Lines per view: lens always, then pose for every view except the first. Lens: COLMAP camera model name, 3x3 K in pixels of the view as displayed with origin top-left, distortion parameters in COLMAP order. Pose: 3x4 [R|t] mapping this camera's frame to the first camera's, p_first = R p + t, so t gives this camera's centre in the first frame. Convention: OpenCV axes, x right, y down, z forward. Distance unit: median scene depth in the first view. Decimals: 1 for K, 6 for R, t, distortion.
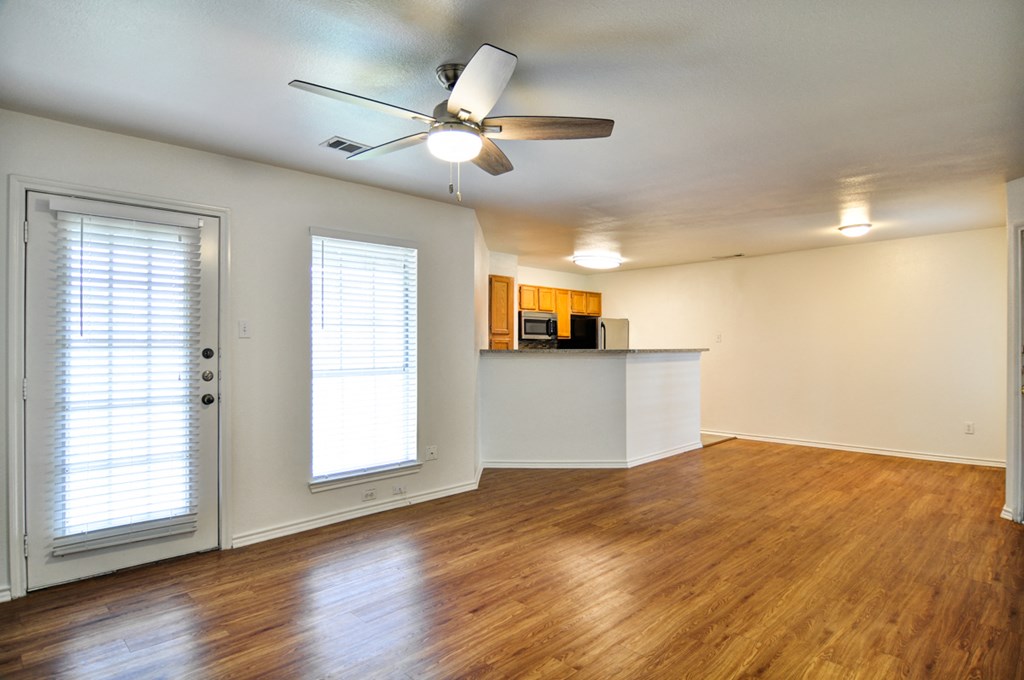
lens RADIAL K [[553.2, 0, 509.7], [0, 553.2, 337.5], [0, 0, 1]] dist [-0.014457, -0.003650]
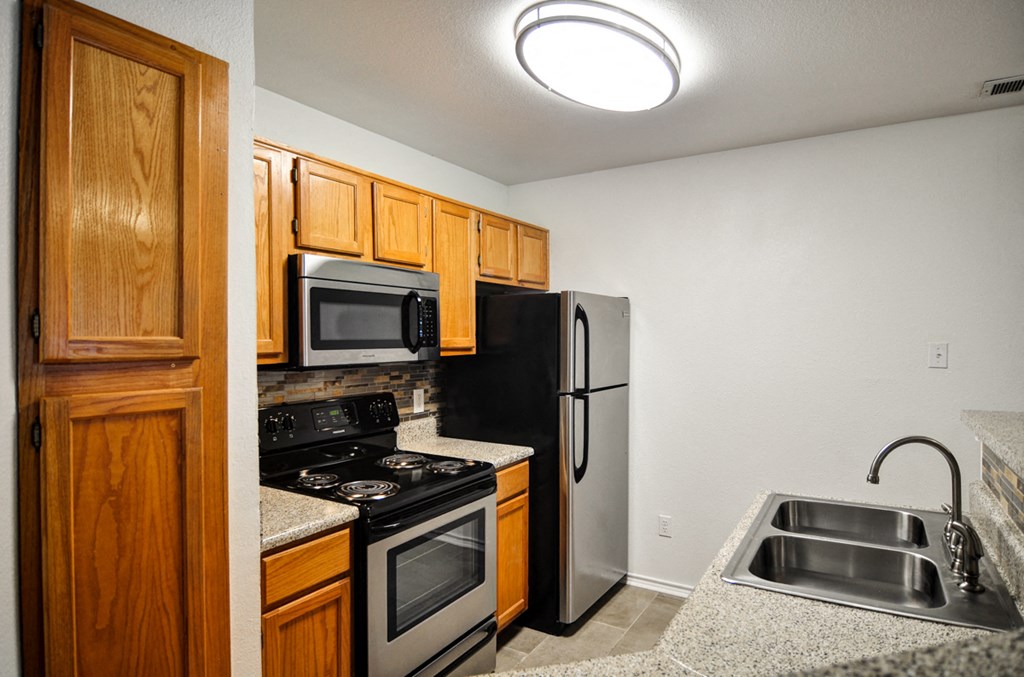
lens RADIAL K [[564.1, 0, 510.4], [0, 564.1, 337.5], [0, 0, 1]] dist [-0.010095, -0.000563]
pose [[0.968425, -0.009291, 0.249133, 0.047344], [0.005389, 0.999852, 0.016341, -0.013965], [-0.249248, -0.014483, 0.968331, 0.698767]]
